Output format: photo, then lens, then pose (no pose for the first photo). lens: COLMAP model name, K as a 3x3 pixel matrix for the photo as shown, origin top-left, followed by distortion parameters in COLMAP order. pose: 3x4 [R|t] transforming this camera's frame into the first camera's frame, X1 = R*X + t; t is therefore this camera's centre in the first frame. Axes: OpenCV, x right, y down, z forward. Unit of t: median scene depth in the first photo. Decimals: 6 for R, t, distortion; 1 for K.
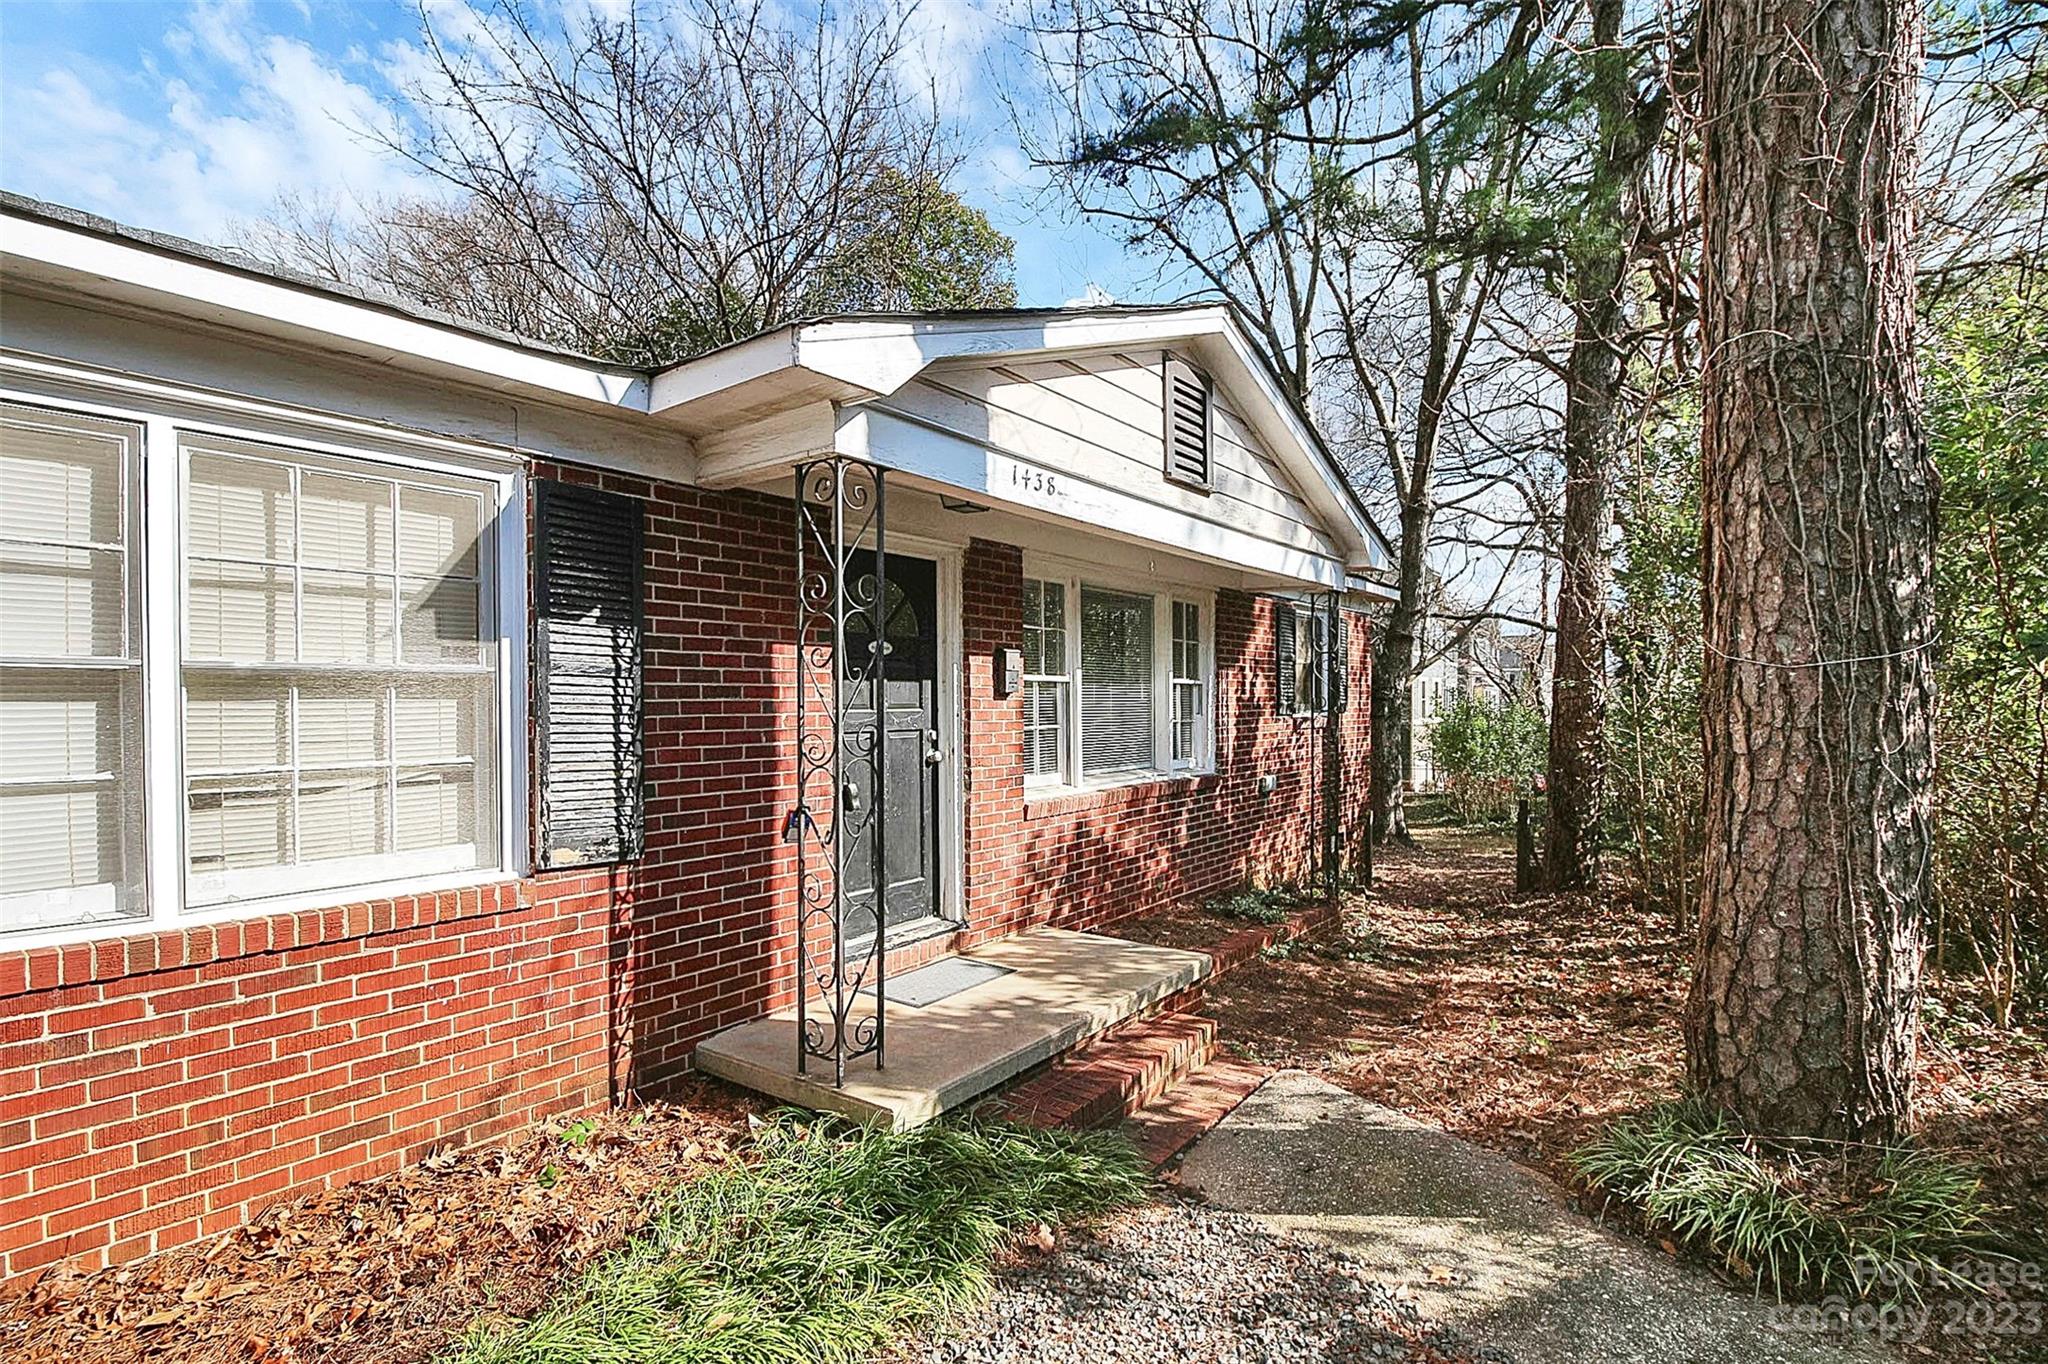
lens RADIAL K [[953.3, 0, 1018.5], [0, 953.3, 677.3], [0, 0, 1]] dist [0.001997, -0.011762]
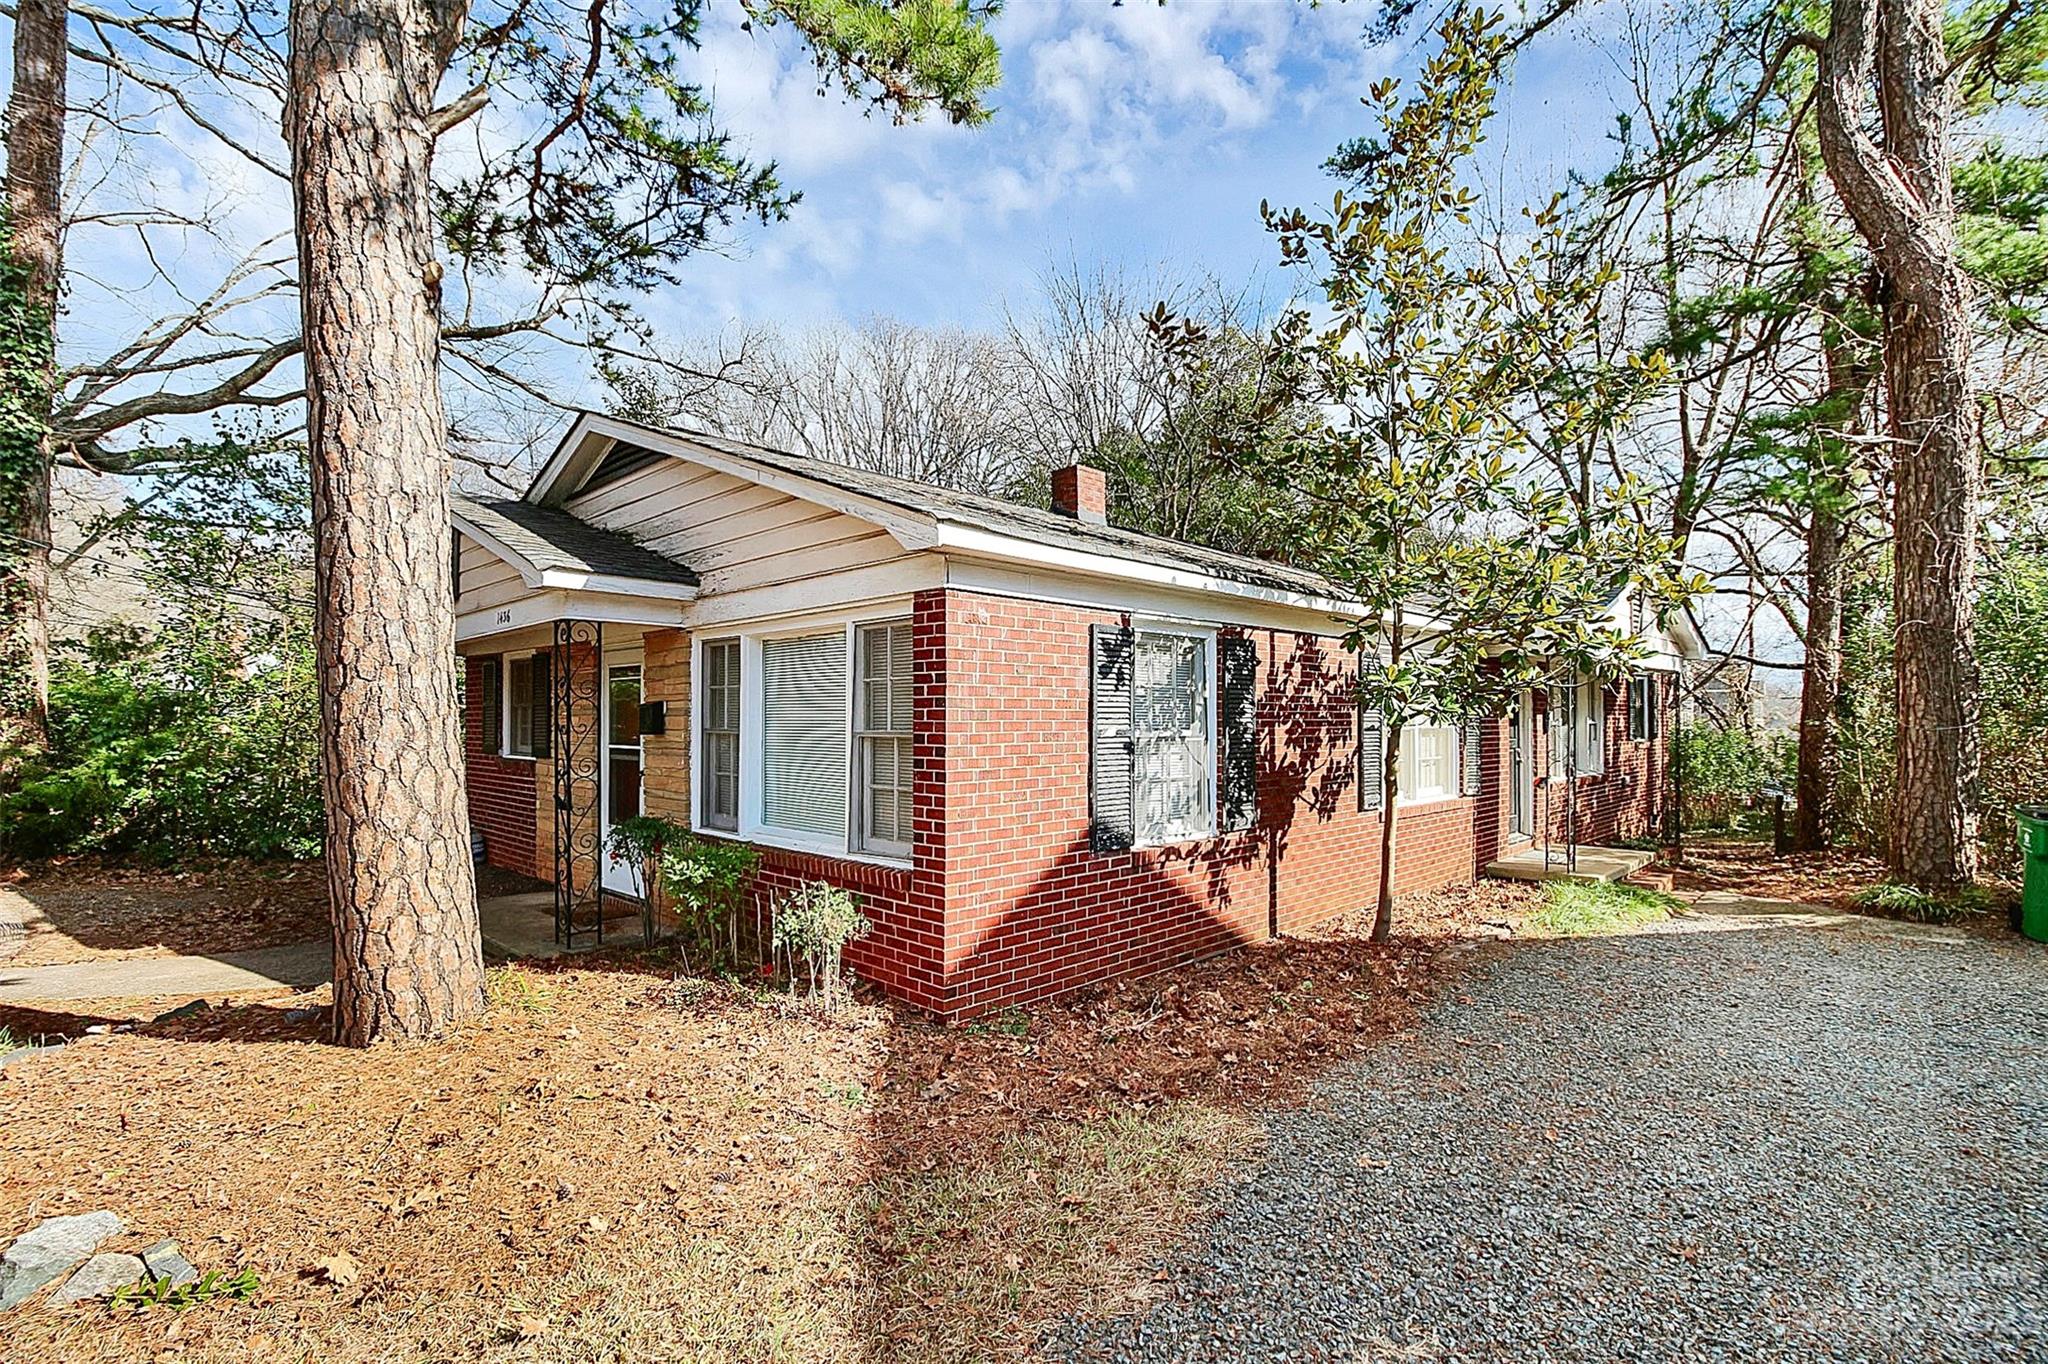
lens RADIAL K [[961.9, 0, 1018.1], [0, 961.9, 674.5], [0, 0, 1]] dist [0.000813, -0.010431]
pose [[0.991781, -0.000380, -0.127944, -1.570842], [-0.001924, 0.999838, -0.017885, -0.118970], [0.127930, 0.017984, 0.991620, -2.245811]]
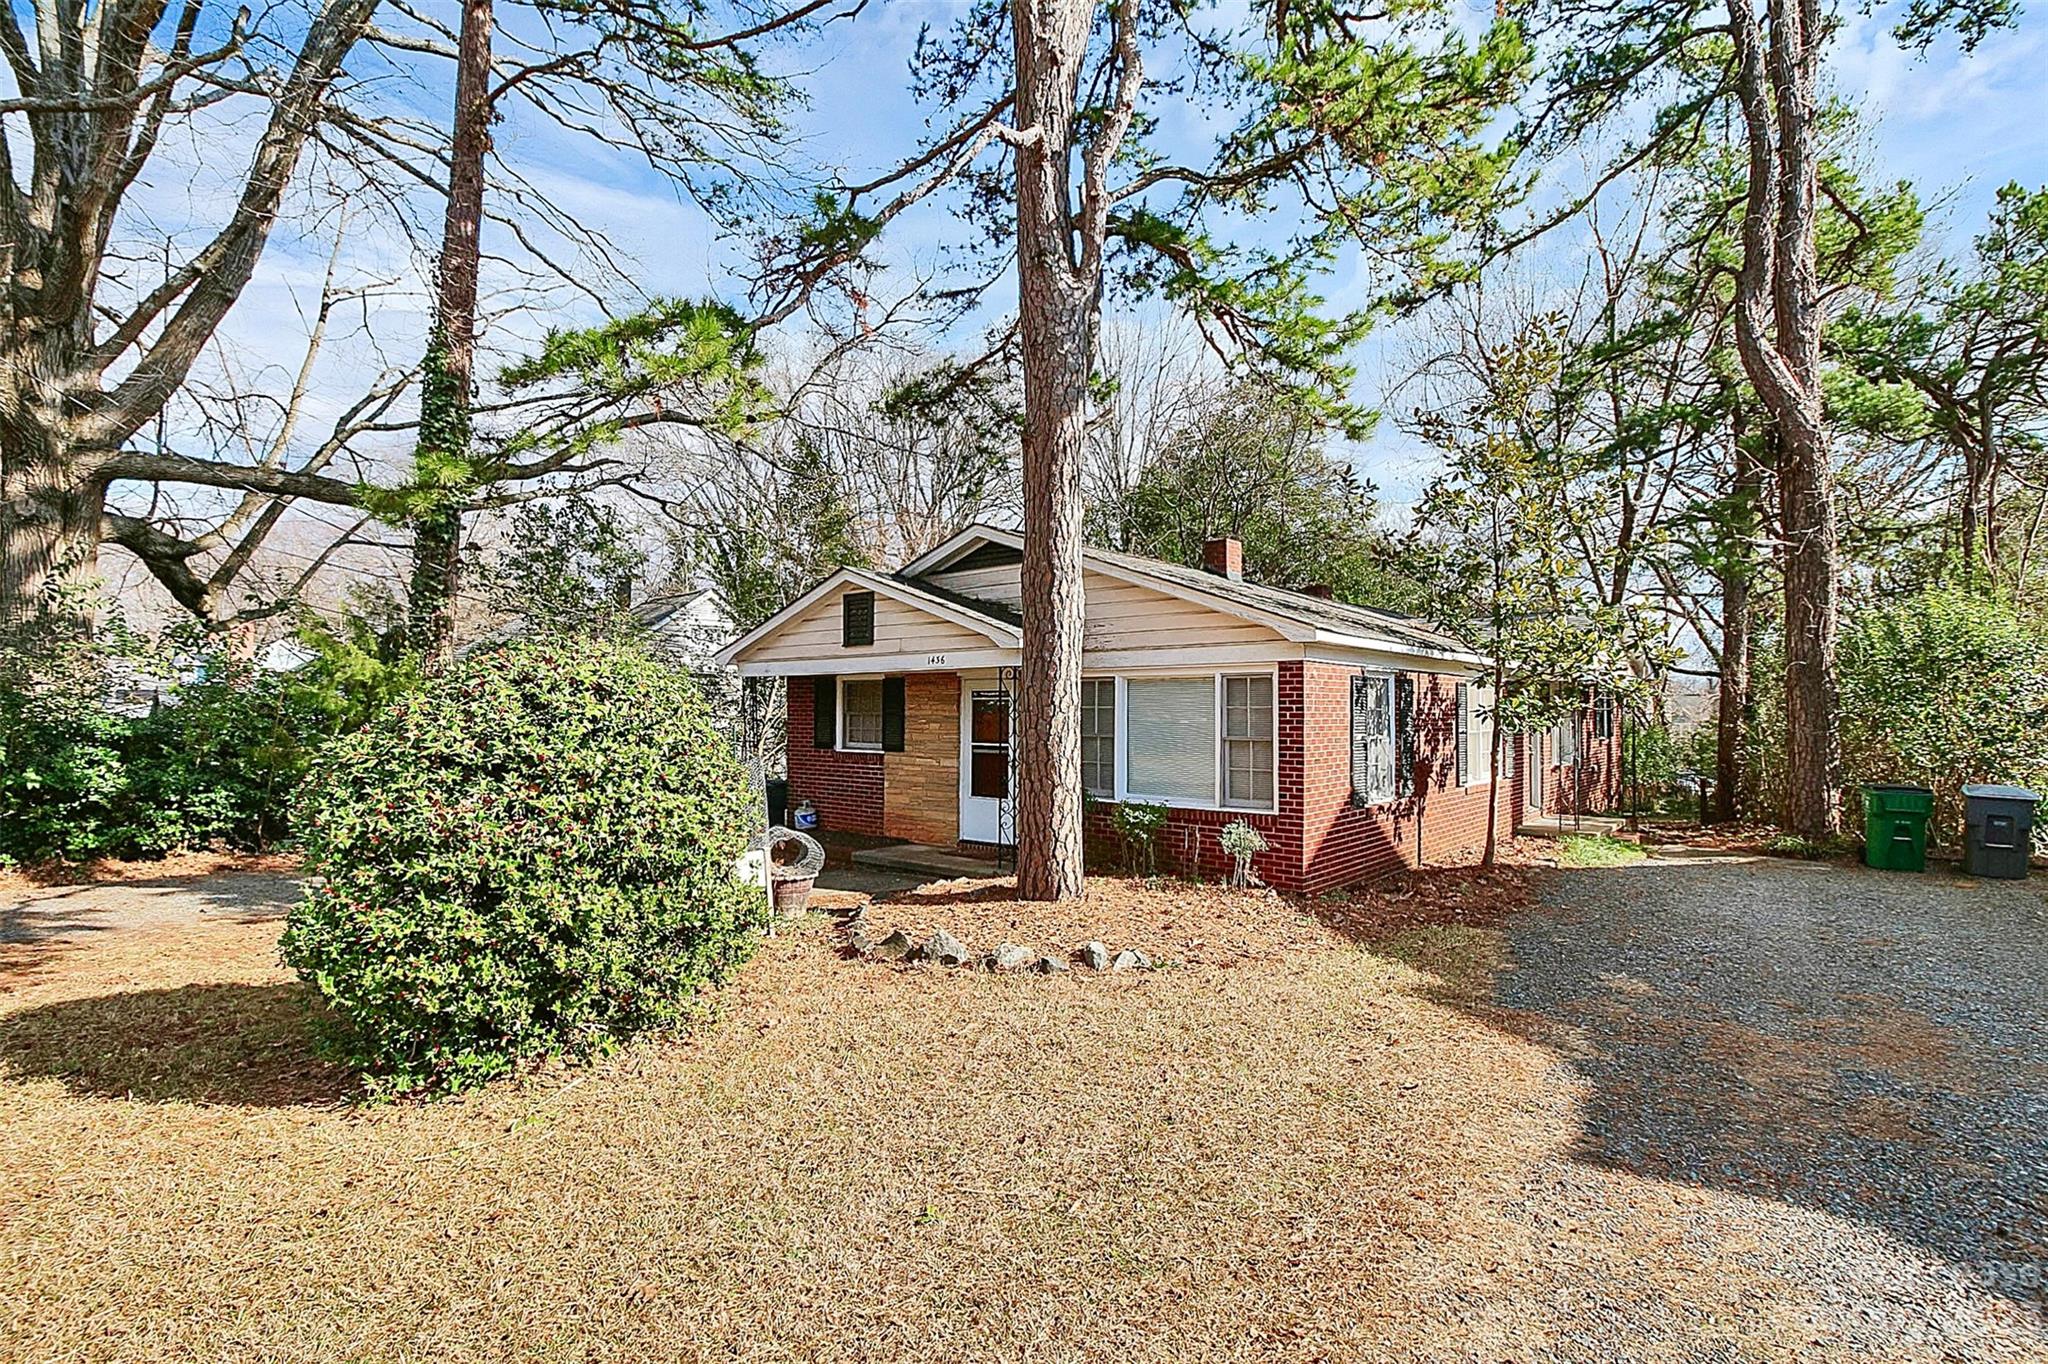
lens RADIAL K [[963.5, 0, 1028.5], [0, 963.5, 645.0], [0, 0, 1]] dist [0.002819, -0.011896]
pose [[0.998574, 0.005148, -0.053138, -2.510541], [-0.007343, 0.999124, -0.041190, -0.203260], [0.052879, 0.041521, 0.997737, -3.578356]]
